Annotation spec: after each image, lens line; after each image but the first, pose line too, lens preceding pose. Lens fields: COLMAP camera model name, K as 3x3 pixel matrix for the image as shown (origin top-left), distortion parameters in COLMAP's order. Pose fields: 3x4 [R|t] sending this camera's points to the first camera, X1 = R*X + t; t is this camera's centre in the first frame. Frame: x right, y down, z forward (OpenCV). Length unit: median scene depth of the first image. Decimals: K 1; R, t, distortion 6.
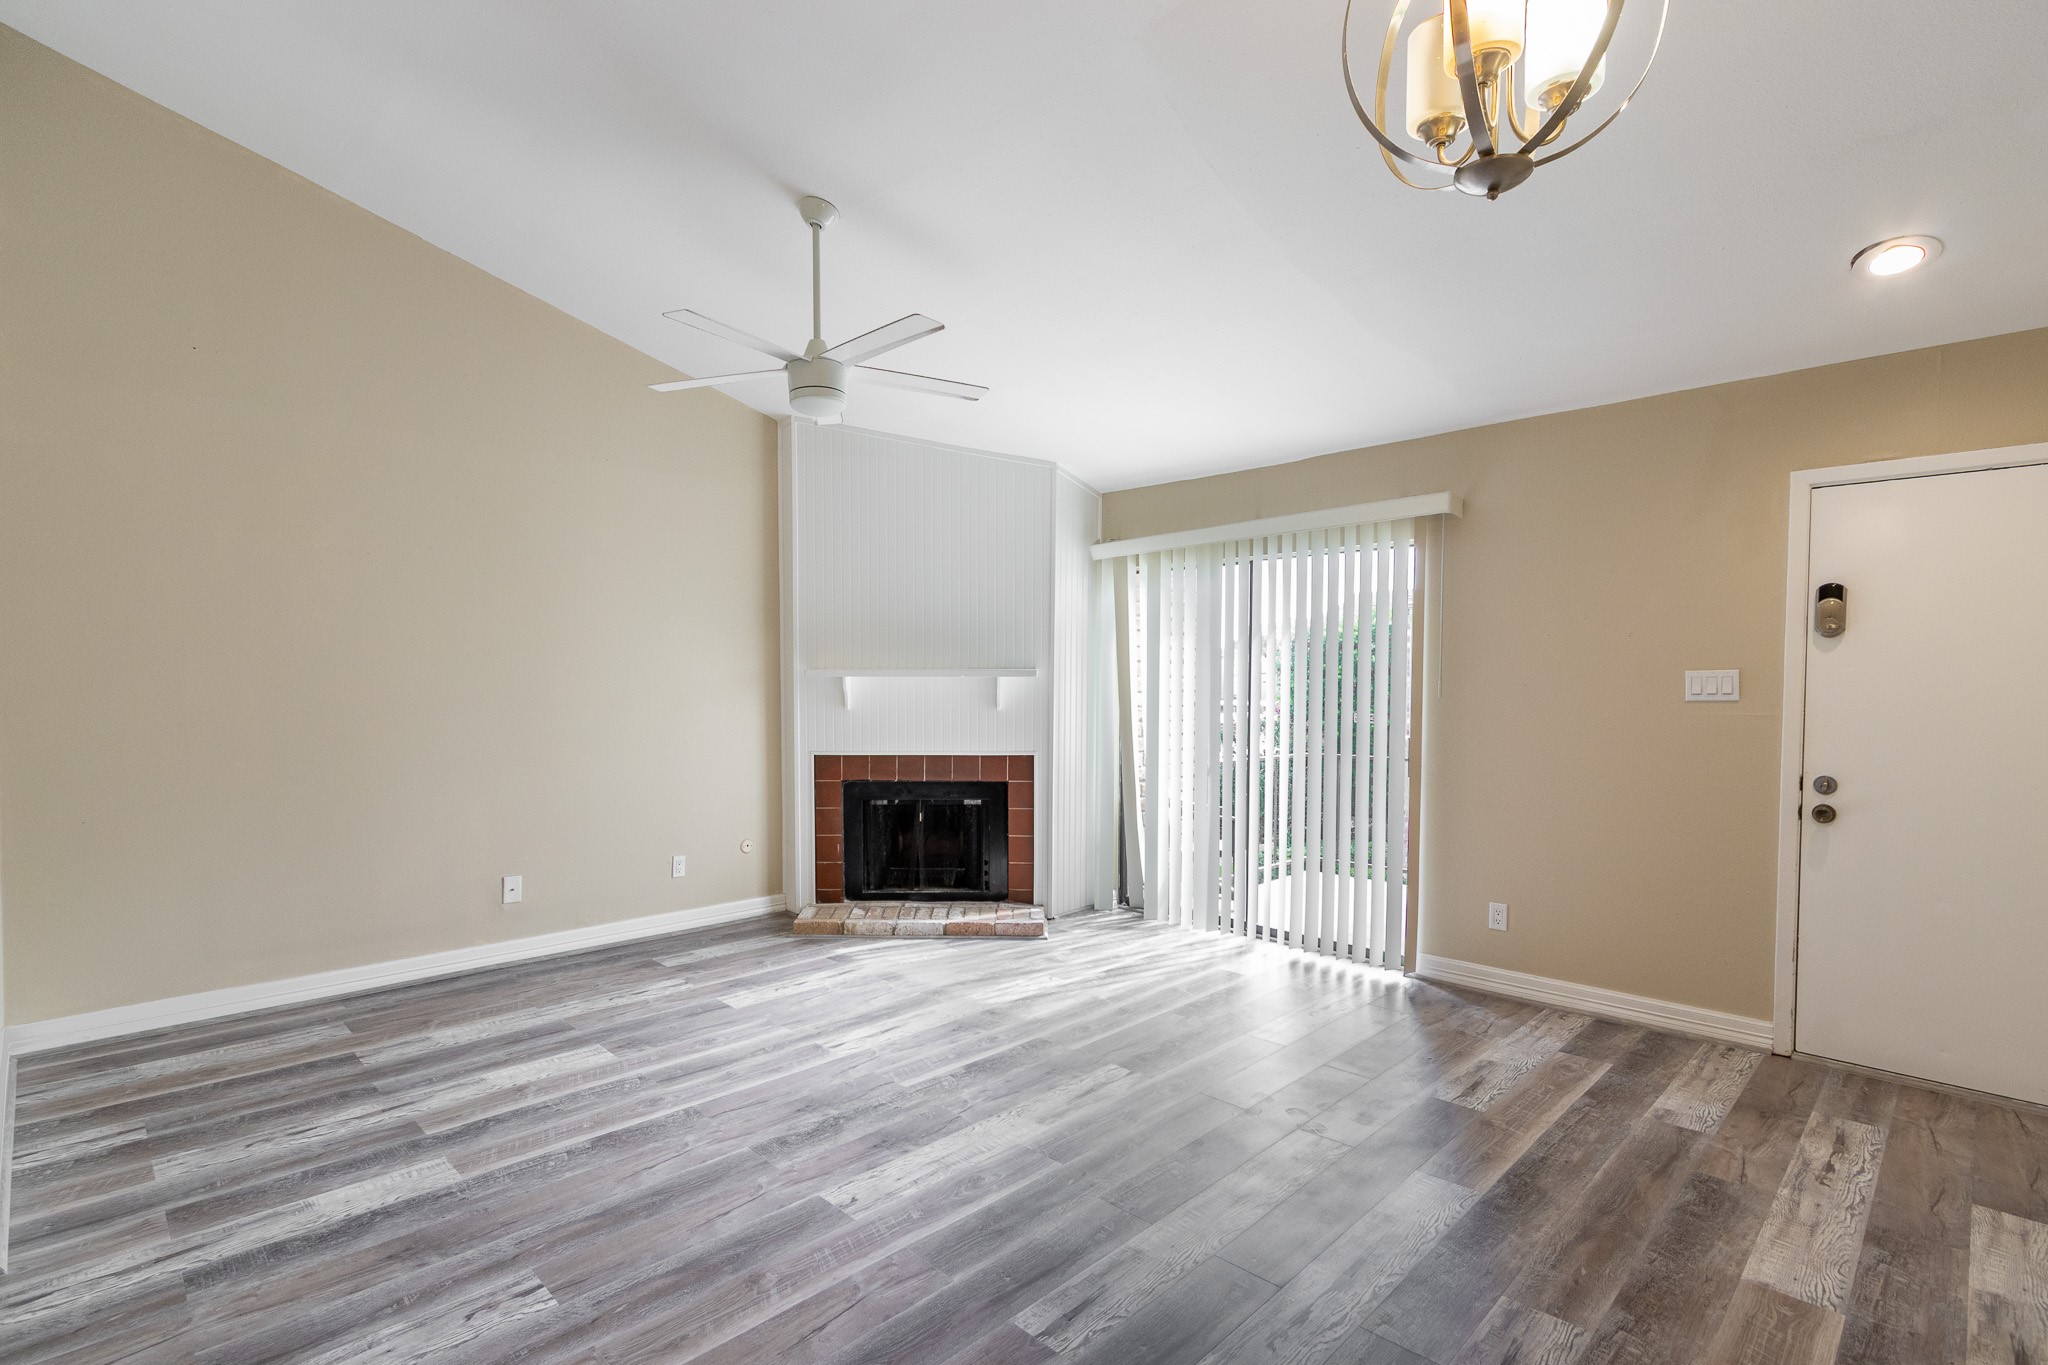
lens RADIAL K [[955.9, 0, 998.3], [0, 955.9, 704.1], [0, 0, 1]] dist [0.003607, -0.001134]
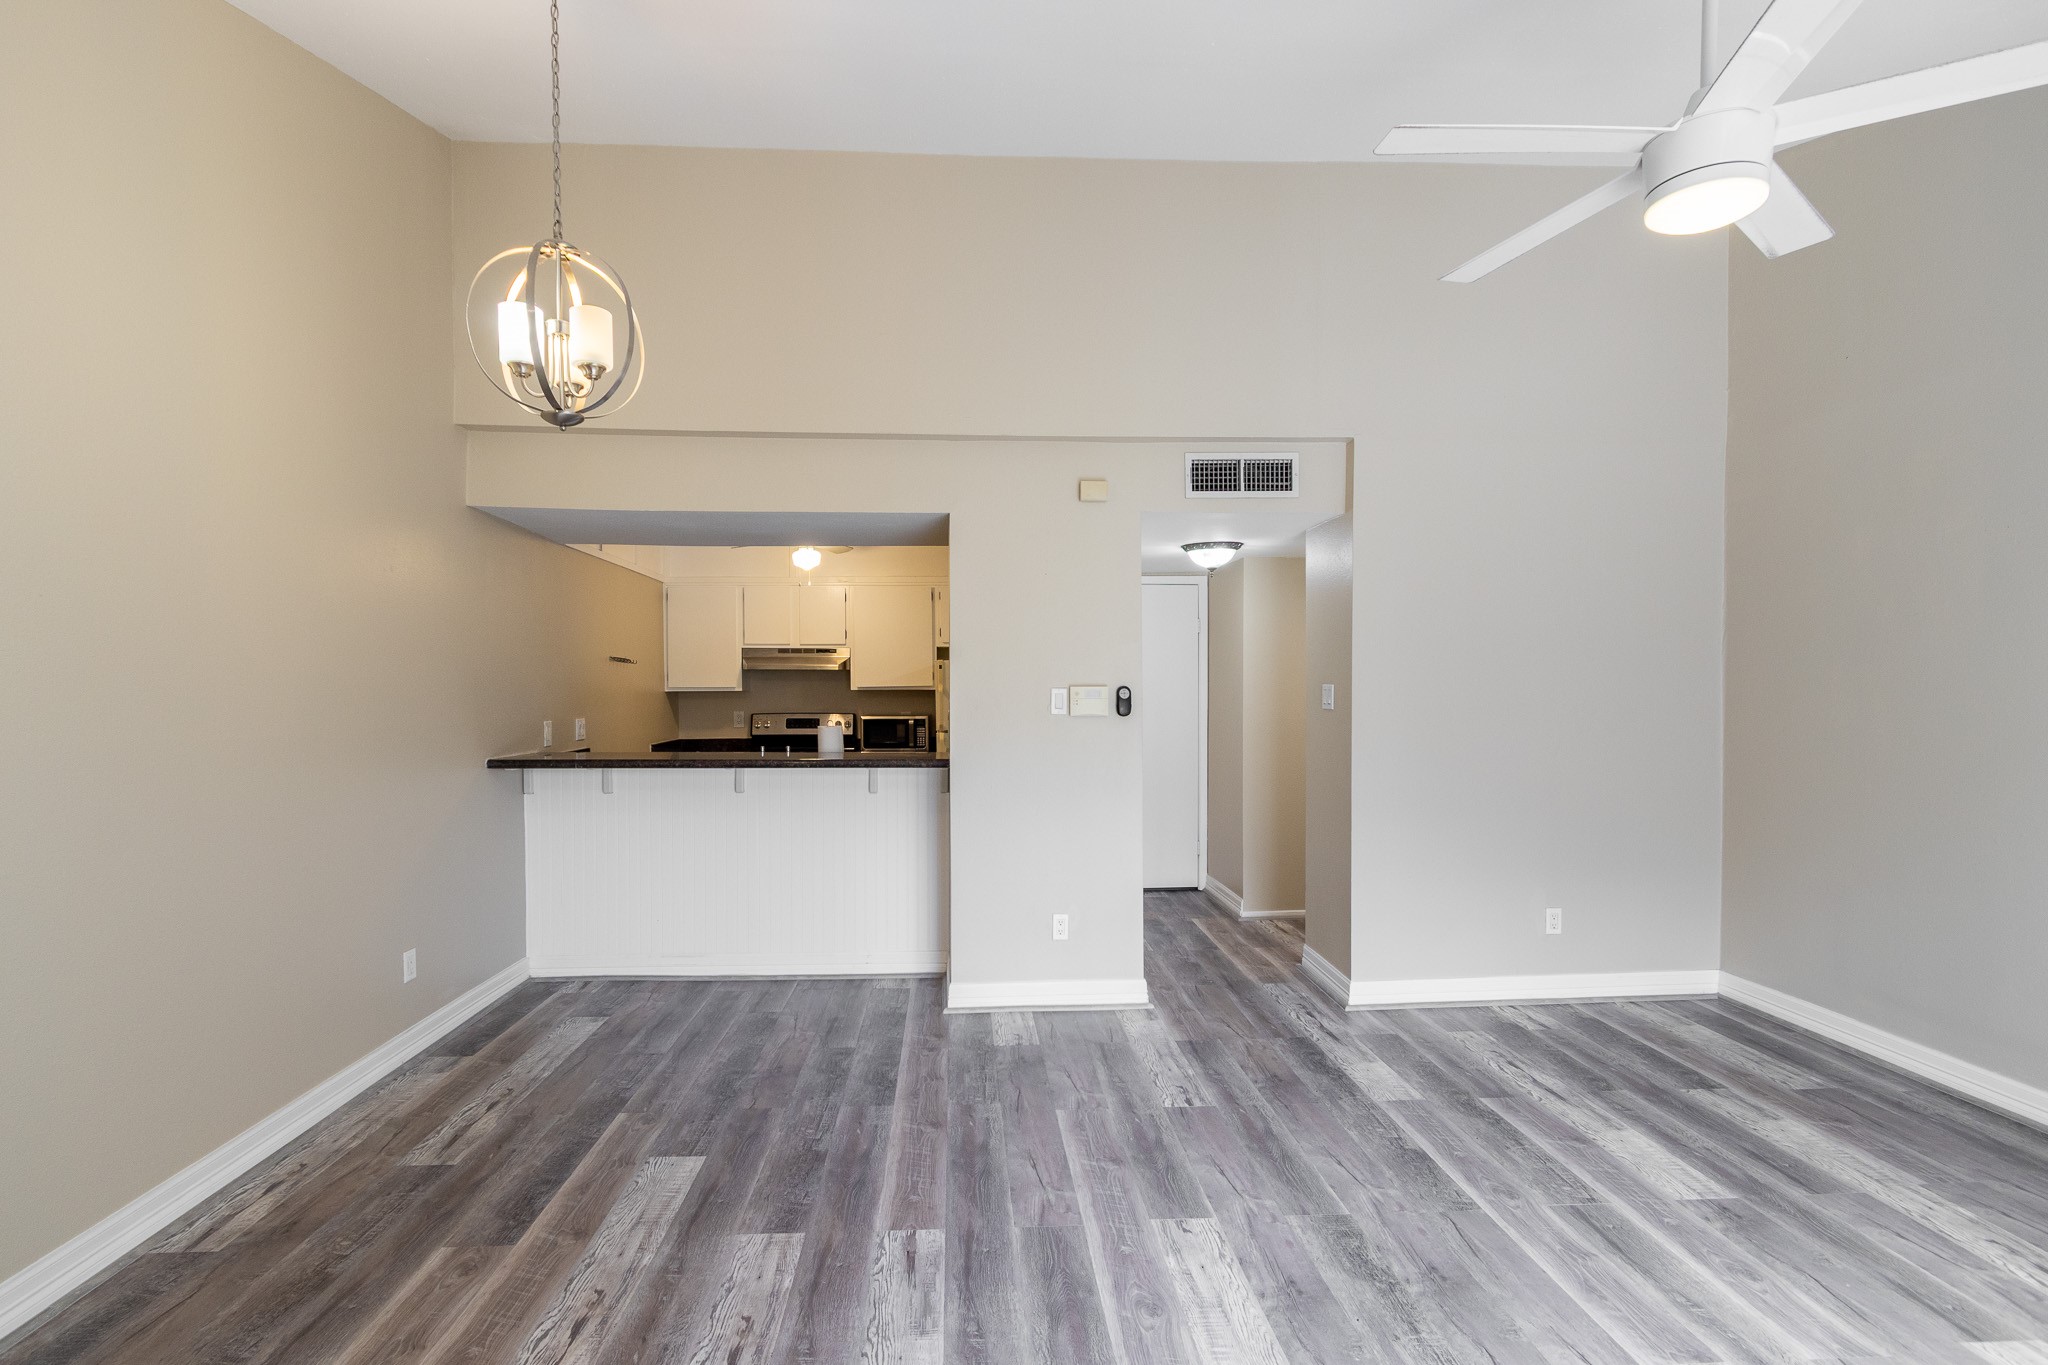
lens RADIAL K [[947.6, 0, 998.9], [0, 947.6, 704.3], [0, 0, 1]] dist [0.004850, -0.000677]
pose [[-0.660701, 0.013149, -0.750534, 0.433254], [-0.017403, 0.999310, 0.032826, -0.028995], [0.750448, 0.034750, -0.660016, 0.921750]]
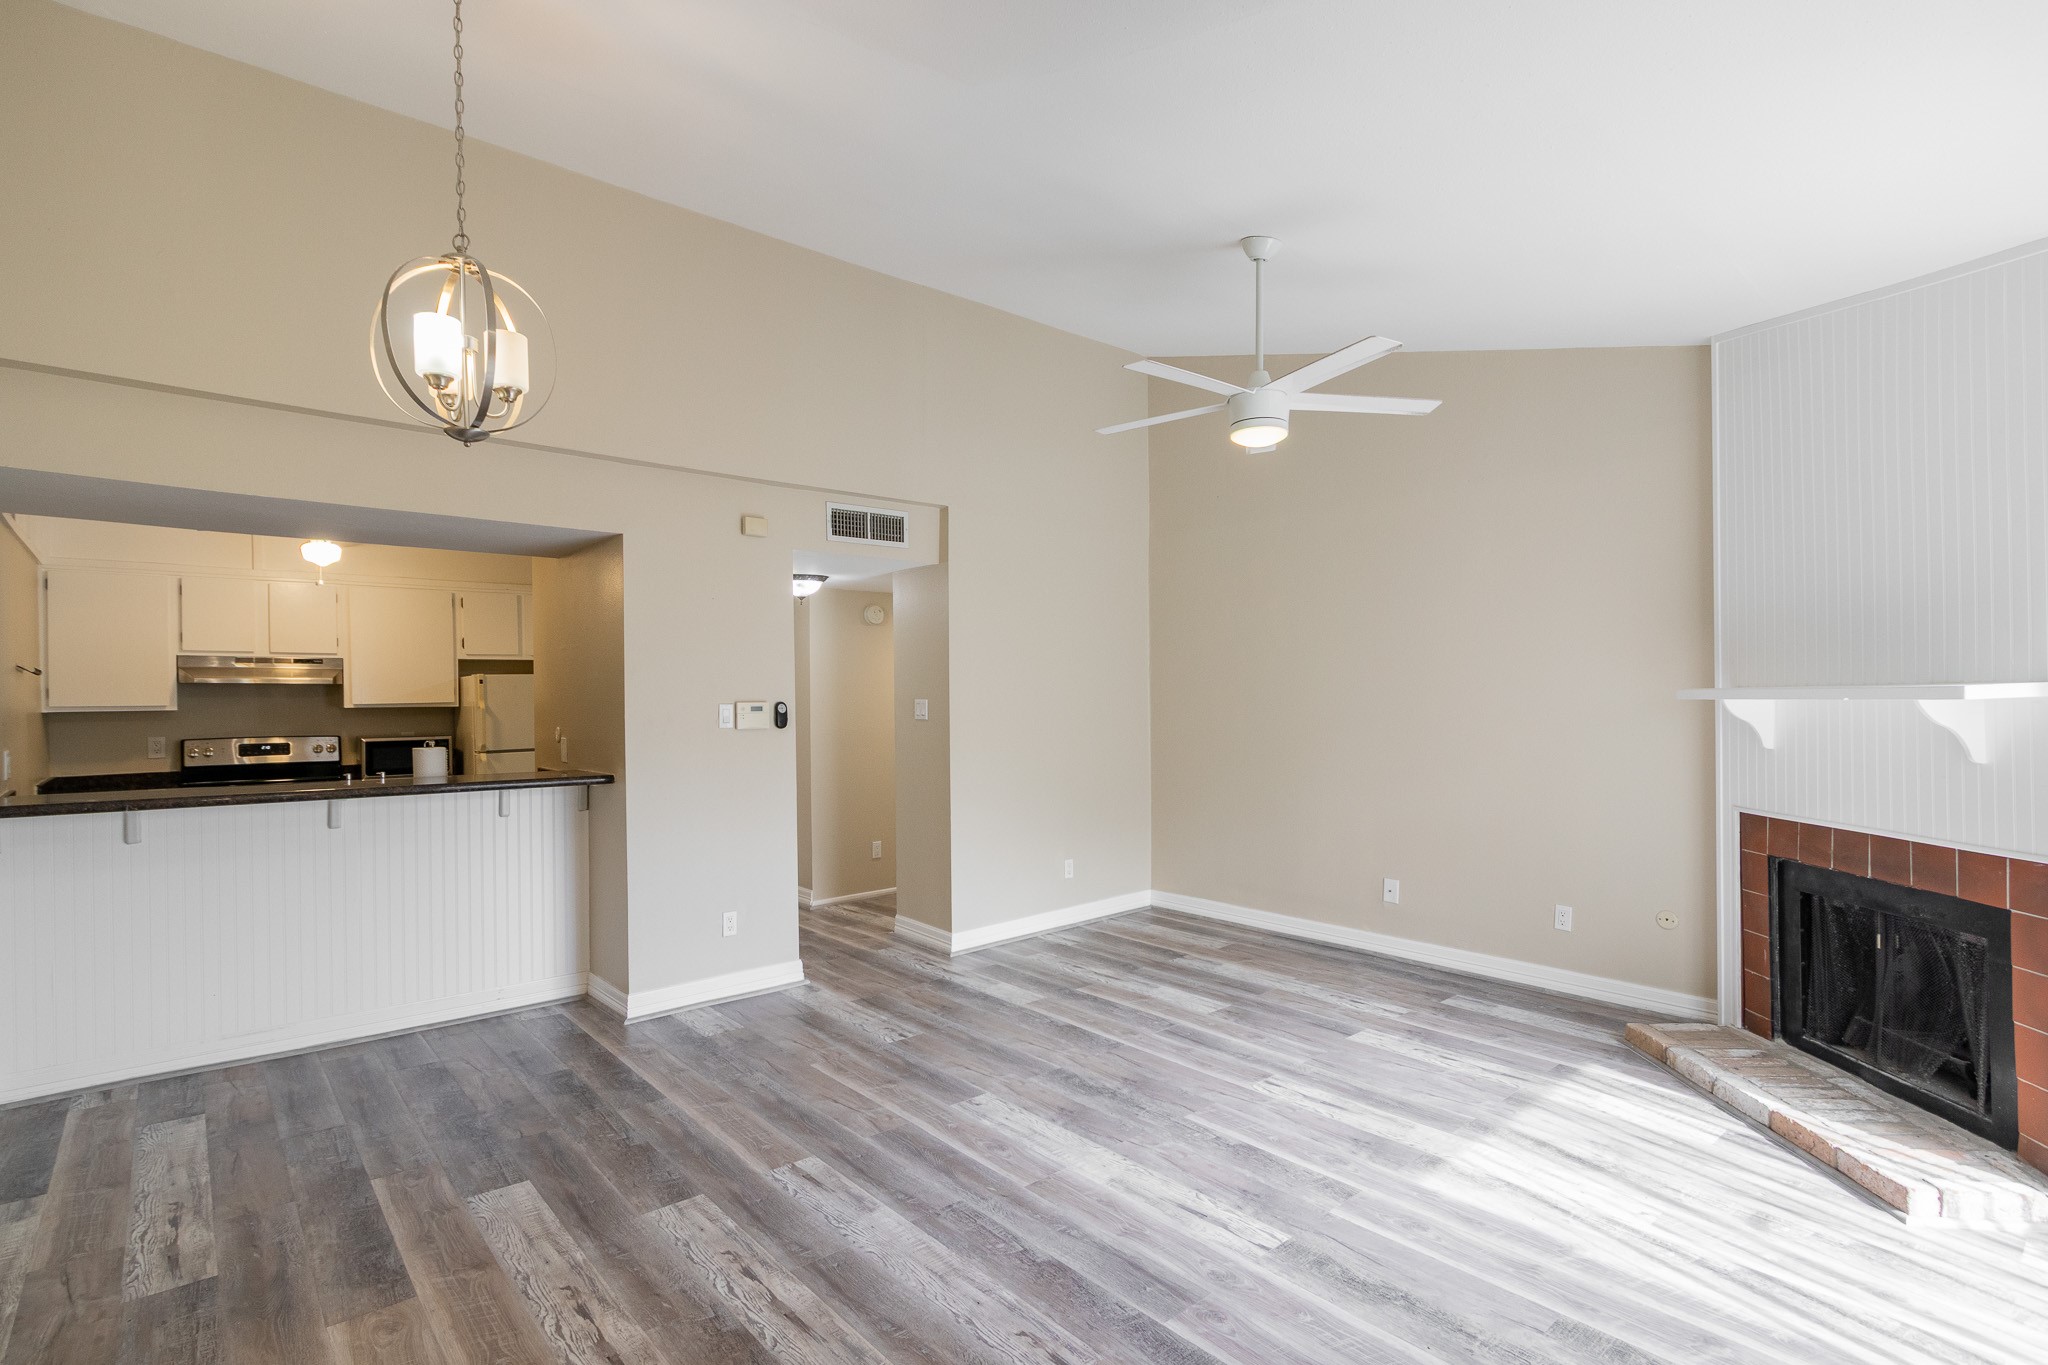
lens RADIAL K [[974.0, 0, 1000.1], [0, 974.0, 701.9], [0, 0, 1]] dist [0.002337, -0.000230]
pose [[-0.068627, 0.002810, -0.997638, 0.739907], [-0.017290, 0.999842, 0.004005, -0.026293], [0.997493, 0.017524, -0.068568, 0.694435]]
